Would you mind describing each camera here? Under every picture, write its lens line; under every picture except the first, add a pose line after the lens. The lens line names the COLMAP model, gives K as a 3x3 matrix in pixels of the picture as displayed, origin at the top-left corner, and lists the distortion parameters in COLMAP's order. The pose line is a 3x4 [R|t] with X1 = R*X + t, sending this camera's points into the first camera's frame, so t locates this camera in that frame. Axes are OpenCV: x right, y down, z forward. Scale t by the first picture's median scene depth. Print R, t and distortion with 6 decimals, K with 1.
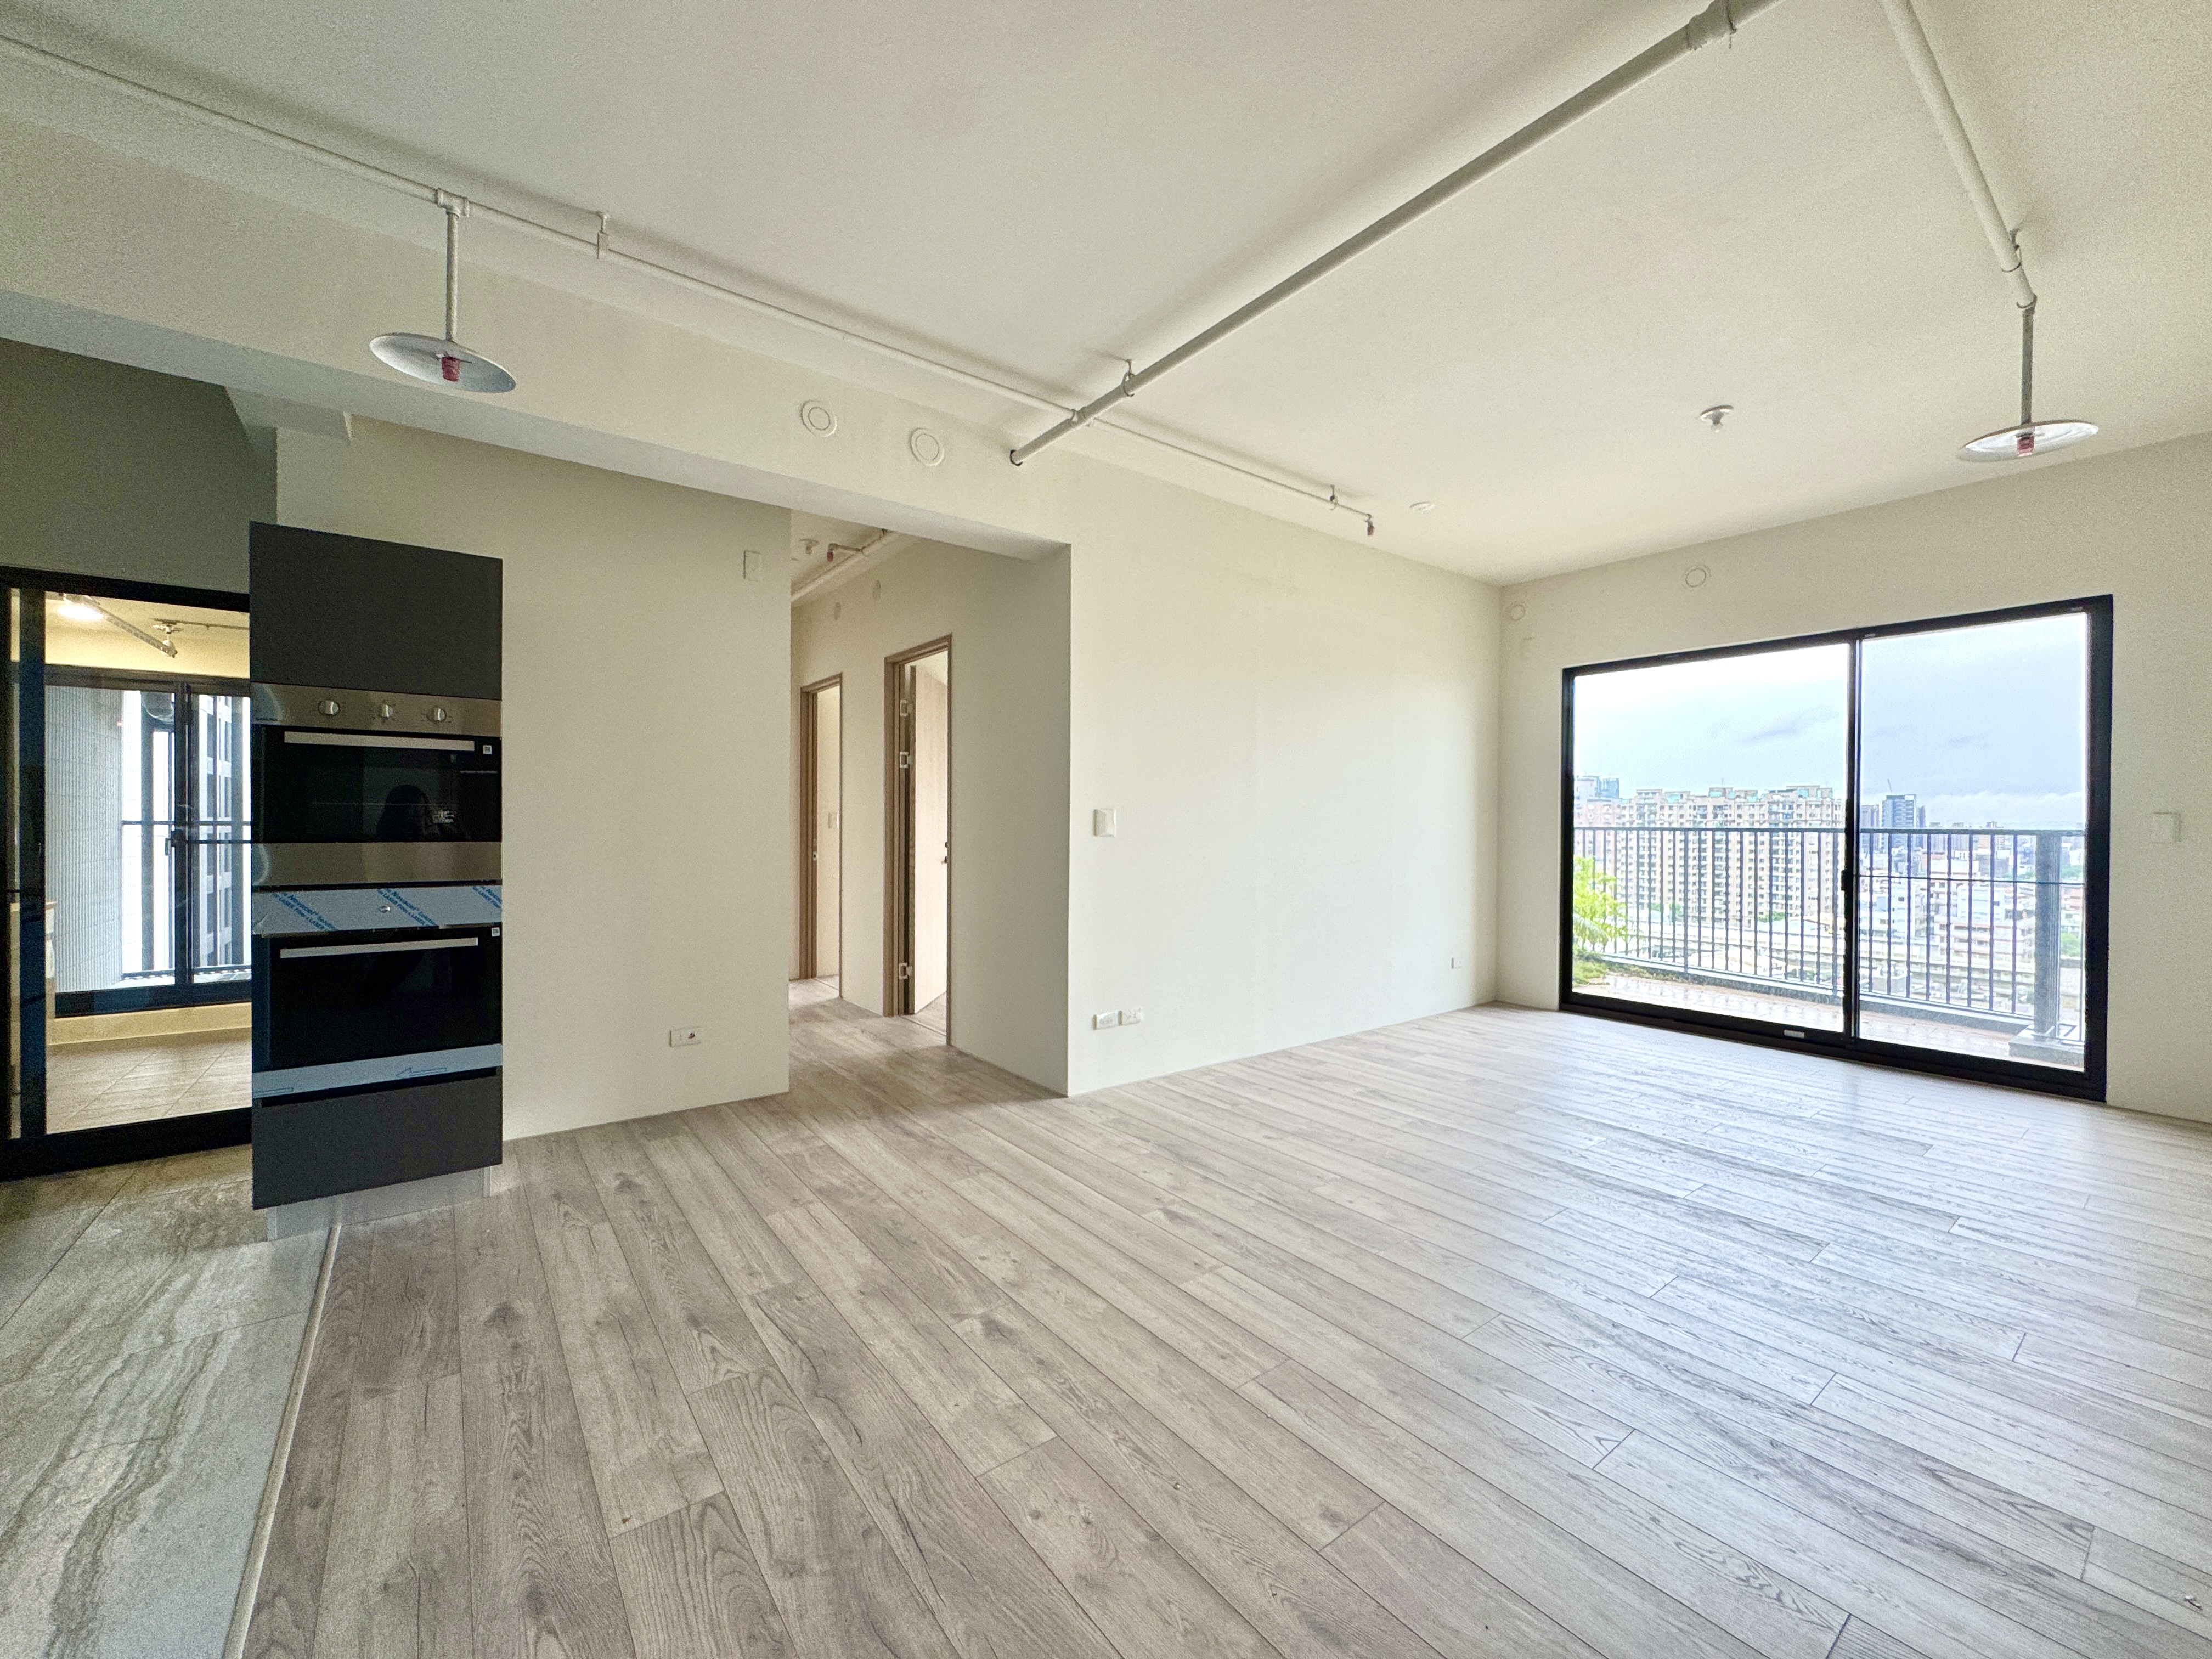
lens RADIAL K [[875.5, 0, 1100.7], [0, 875.5, 822.8], [0, 0, 1]] dist [-0.013122, -0.000146]
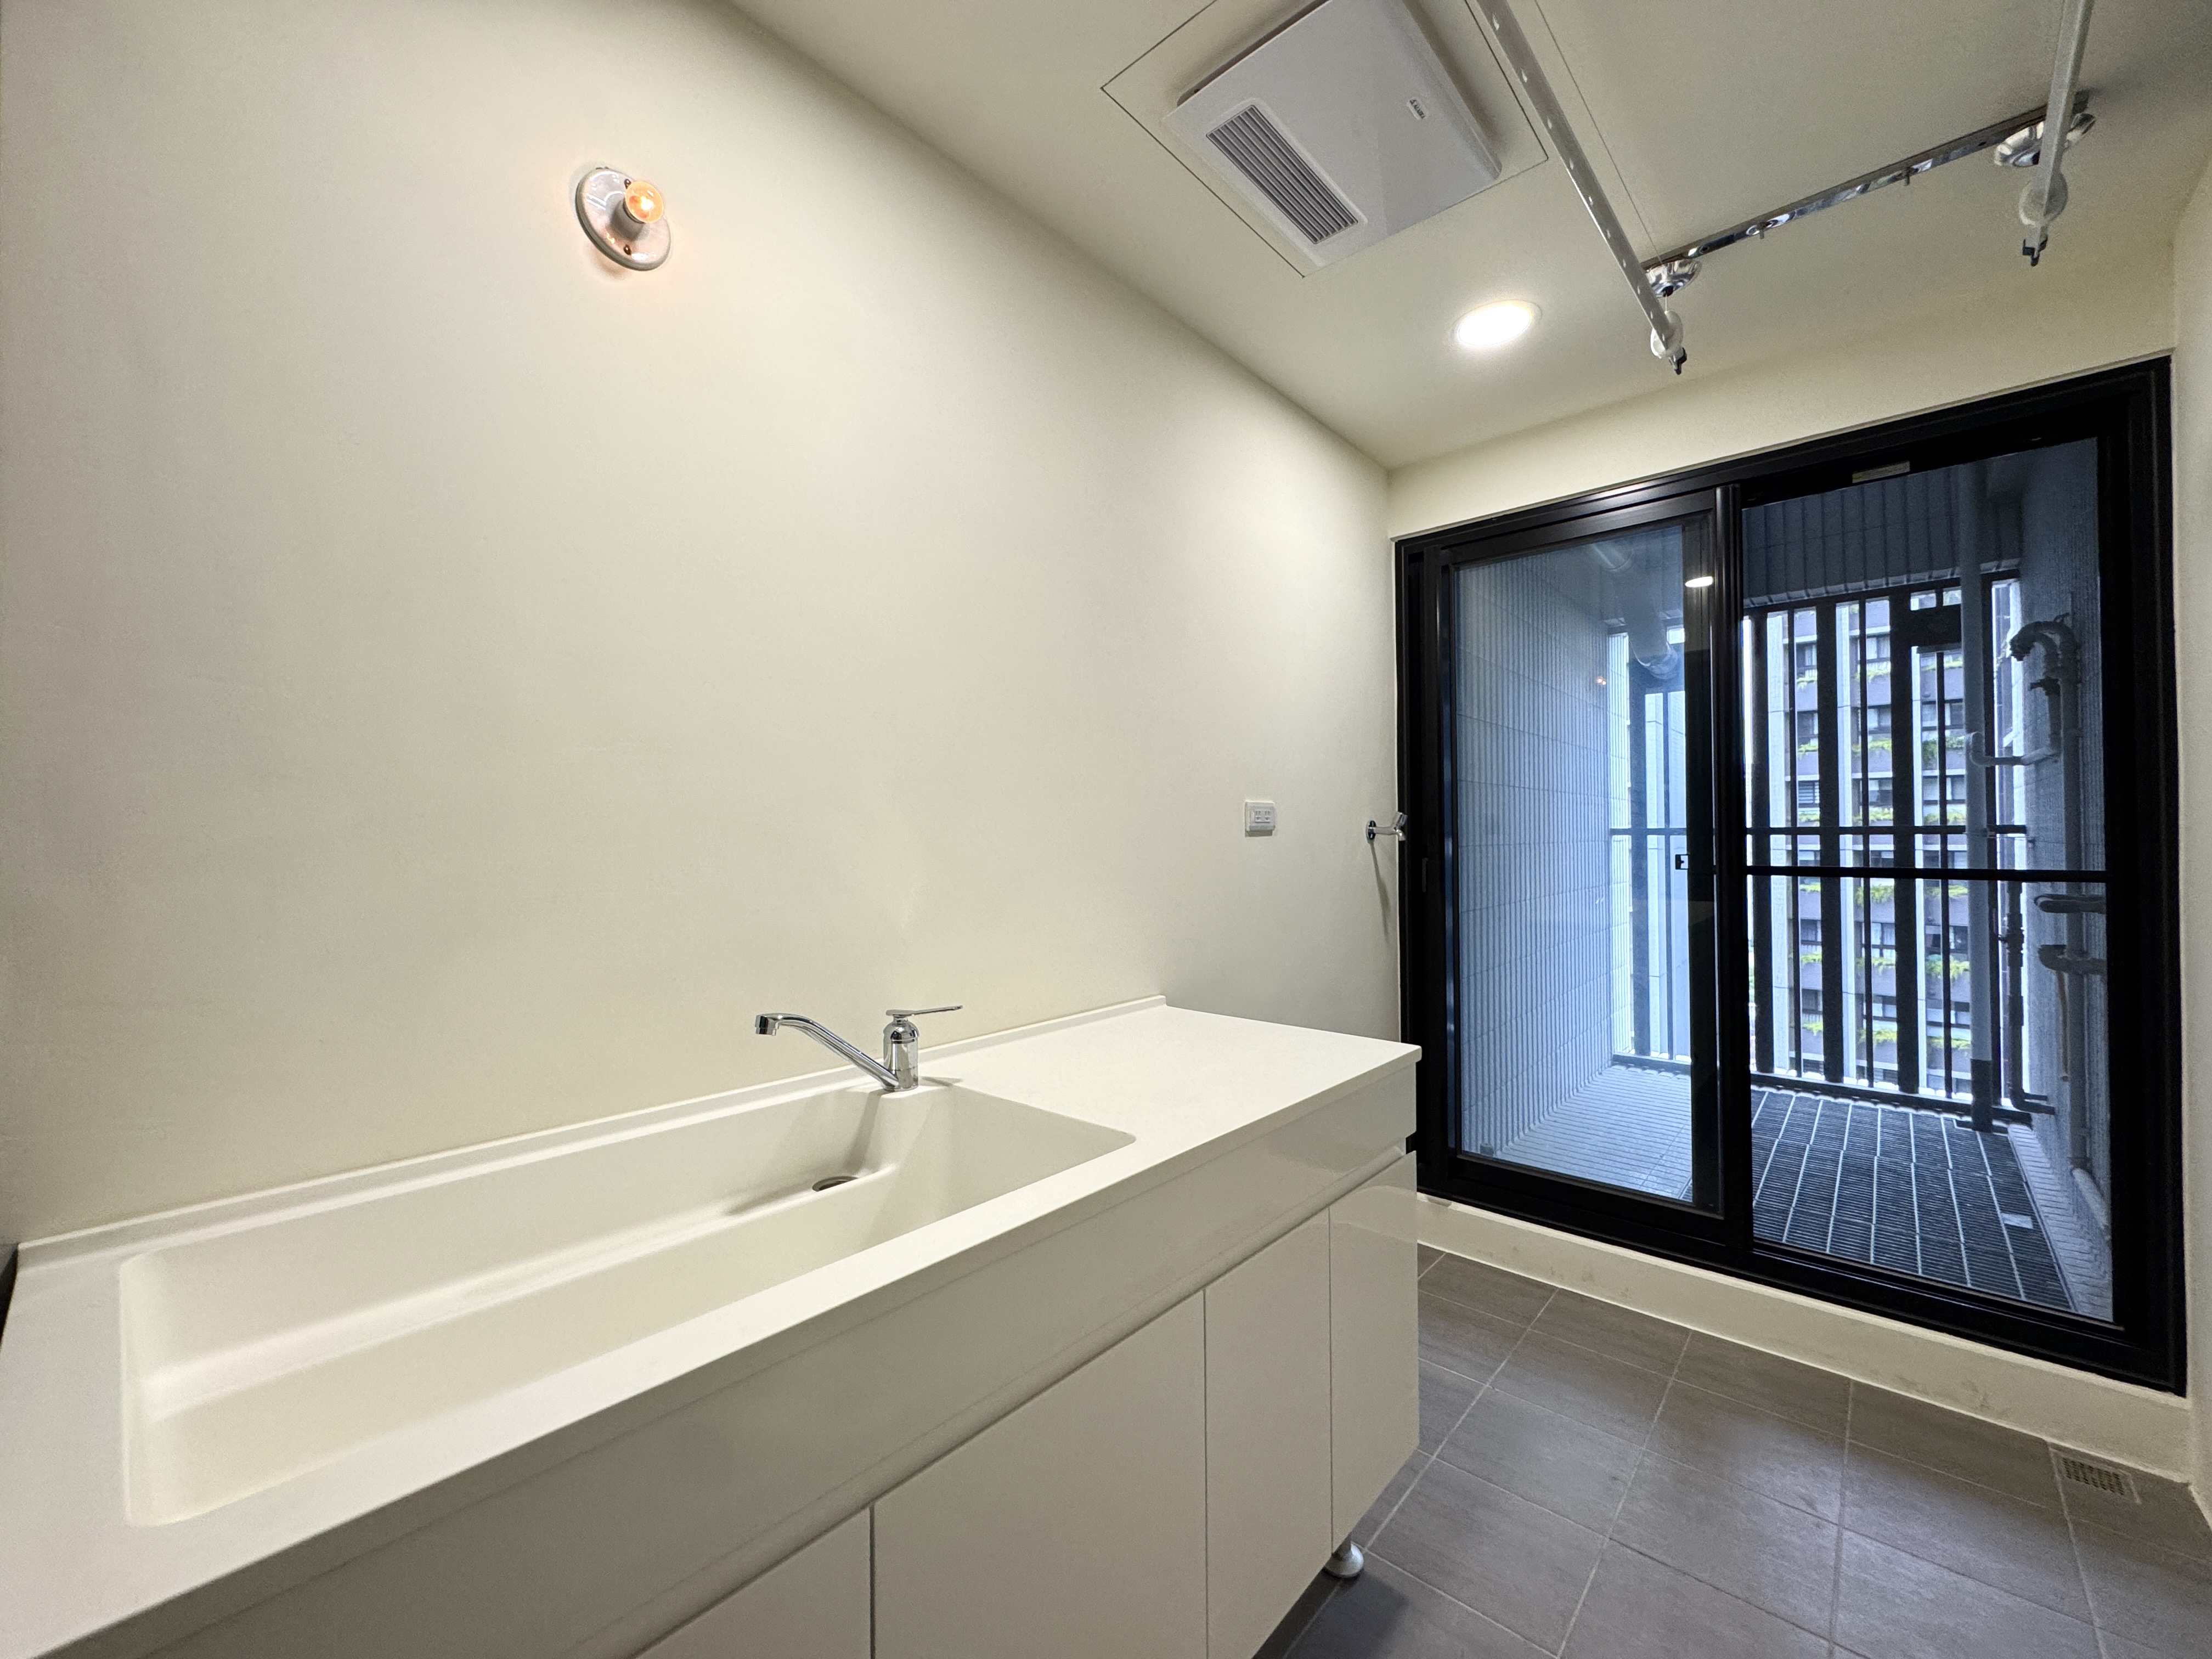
lens RADIAL K [[875.5, 0, 1097.9], [0, 875.5, 826.5], [0, 0, 1]] dist [-0.013122, -0.000146]
pose [[0.214484, -0.013916, -0.976628, -0.607024], [0.007748, 0.999891, -0.012546, 0.001516], [0.976697, -0.004876, 0.214568, 0.502856]]
